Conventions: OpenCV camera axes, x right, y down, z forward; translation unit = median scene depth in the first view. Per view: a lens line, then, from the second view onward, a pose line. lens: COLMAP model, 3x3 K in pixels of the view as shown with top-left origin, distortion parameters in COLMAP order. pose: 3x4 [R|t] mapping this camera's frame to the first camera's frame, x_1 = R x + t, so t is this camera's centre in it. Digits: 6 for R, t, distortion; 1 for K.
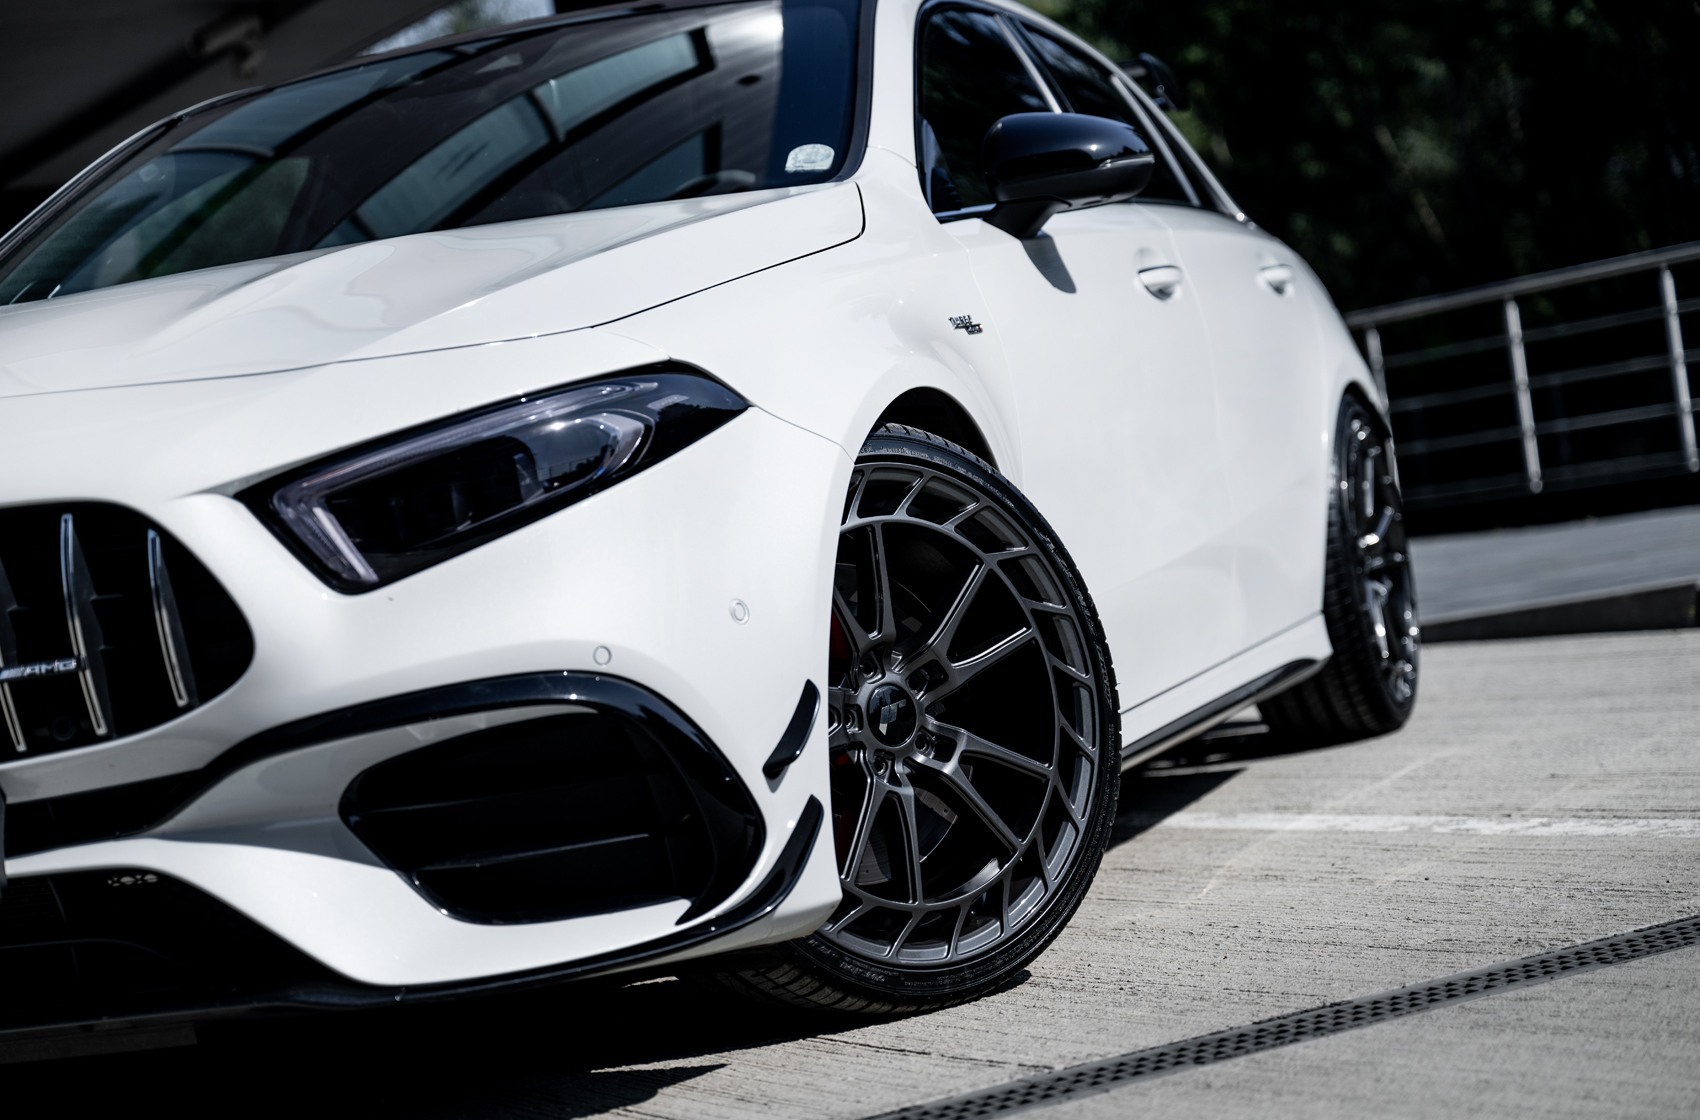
lens RADIAL K [[3348.8, 0, 850.0], [0, 3348.8, 560.0], [0, 0, 1]] dist [-0.014366, 0.099696]
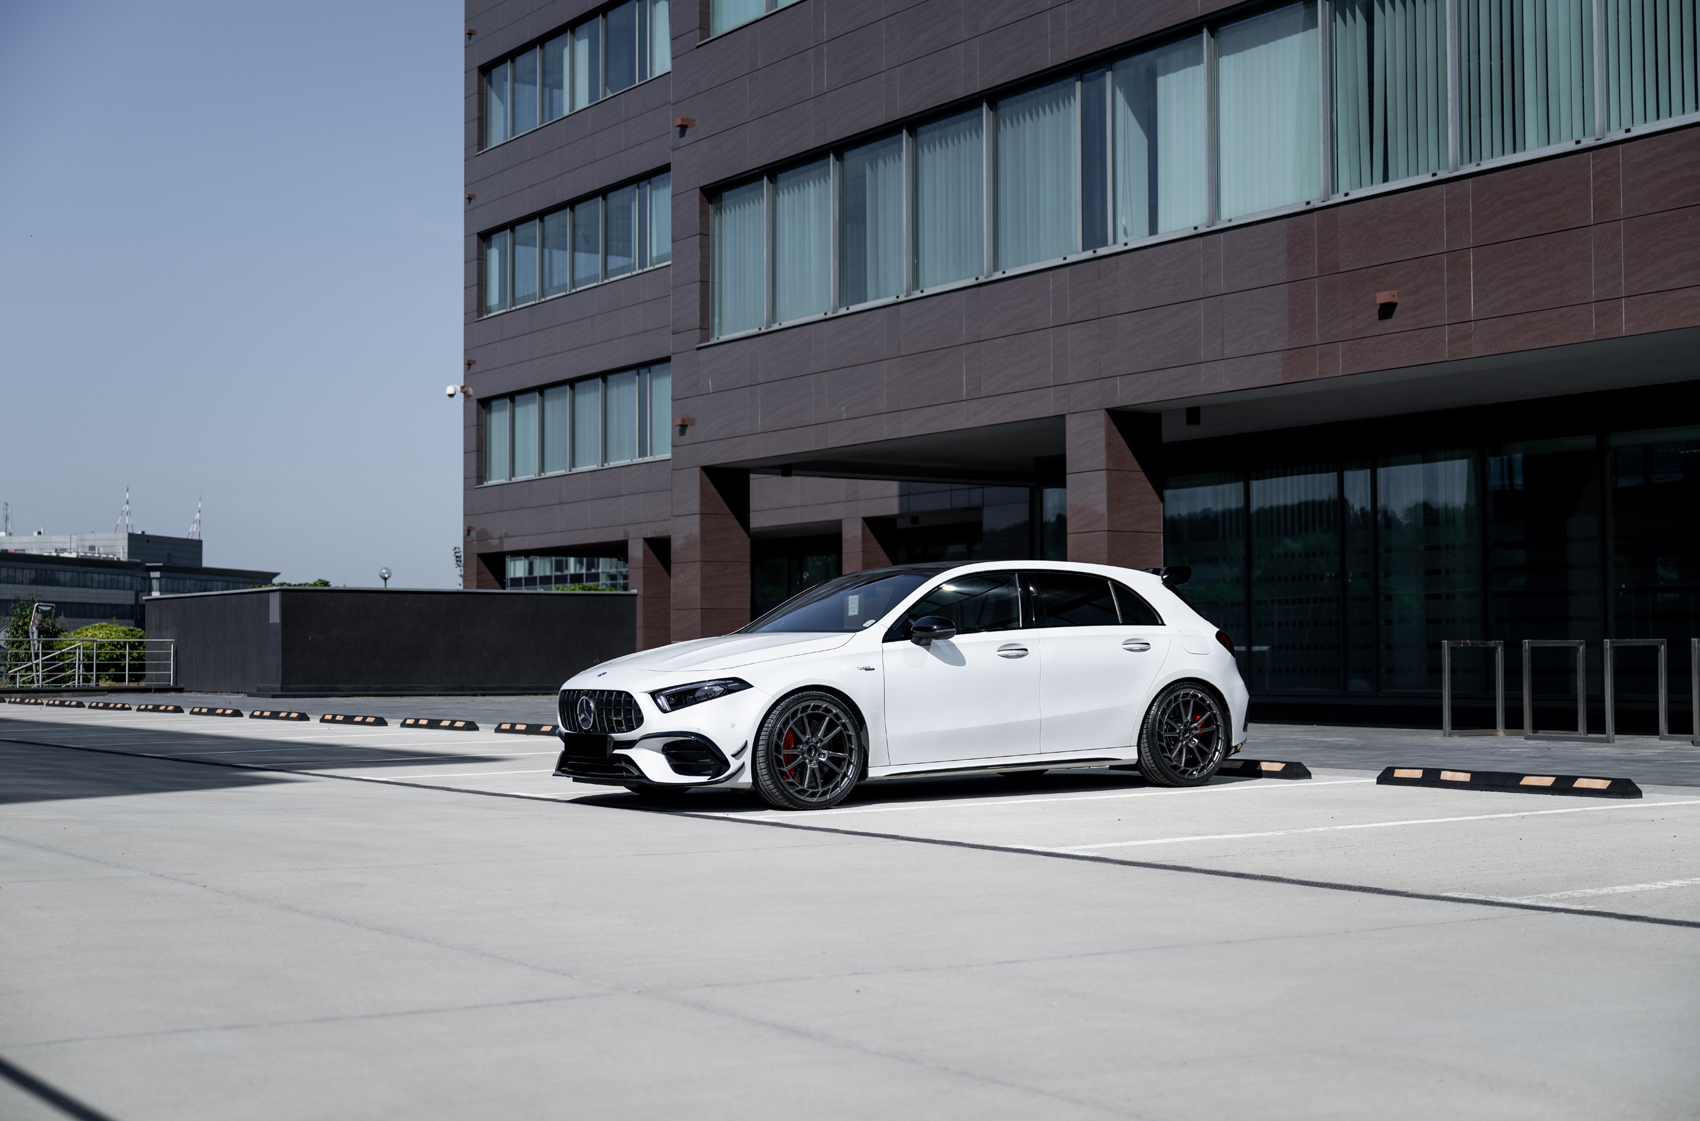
lens RADIAL K [[2263.3, 0, 850.0], [0, 2263.3, 560.5], [0, 0, 1]] dist [0.002341, 0.009982]
pose [[0.790804, 0.099440, -0.603937, 2.078379], [-0.102263, 0.994311, 0.029812, -0.341853], [0.603466, 0.038185, 0.796474, -1.634625]]
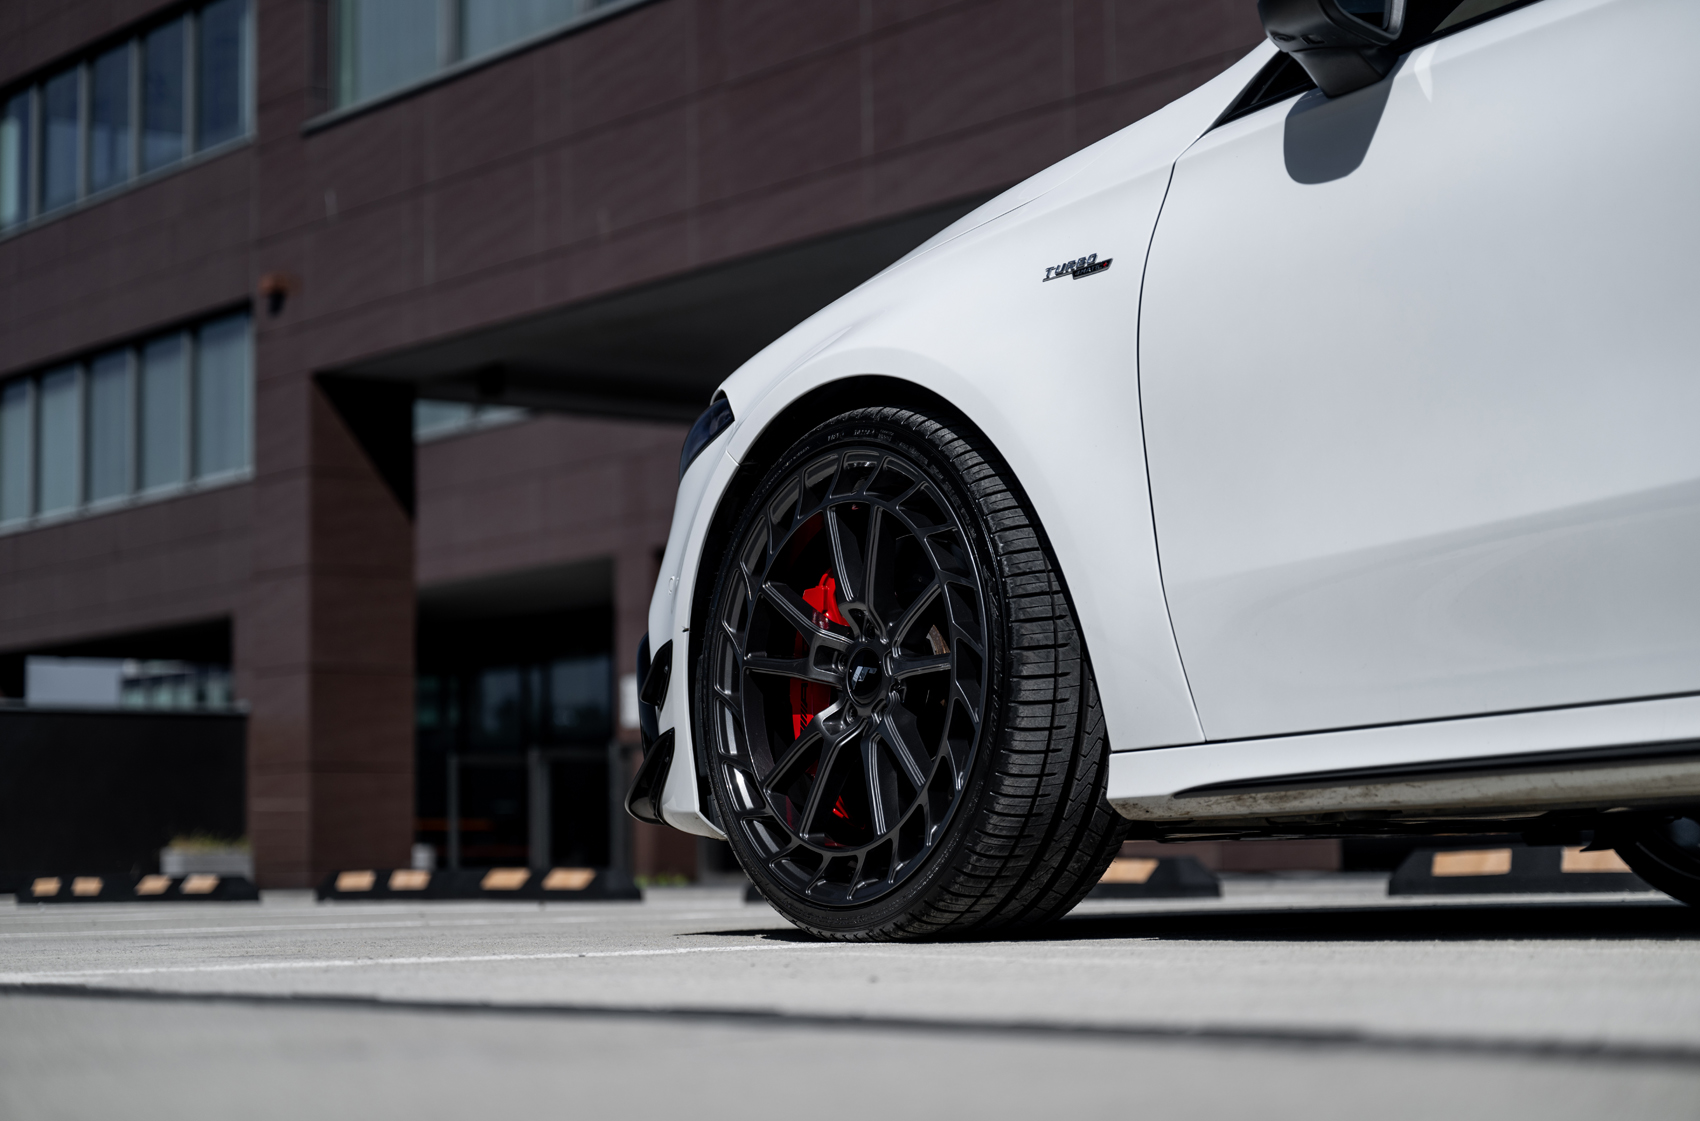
lens RADIAL K [[3348.8, 0, 850.0], [0, 3348.8, 560.5], [0, 0, 1]] dist [-0.014366, 0.099696]
pose [[0.826398, 0.063144, -0.559535, 0.756247], [-0.096194, 0.994917, -0.029796, 0.025210], [0.554809, 0.078447, 0.828271, 0.229113]]
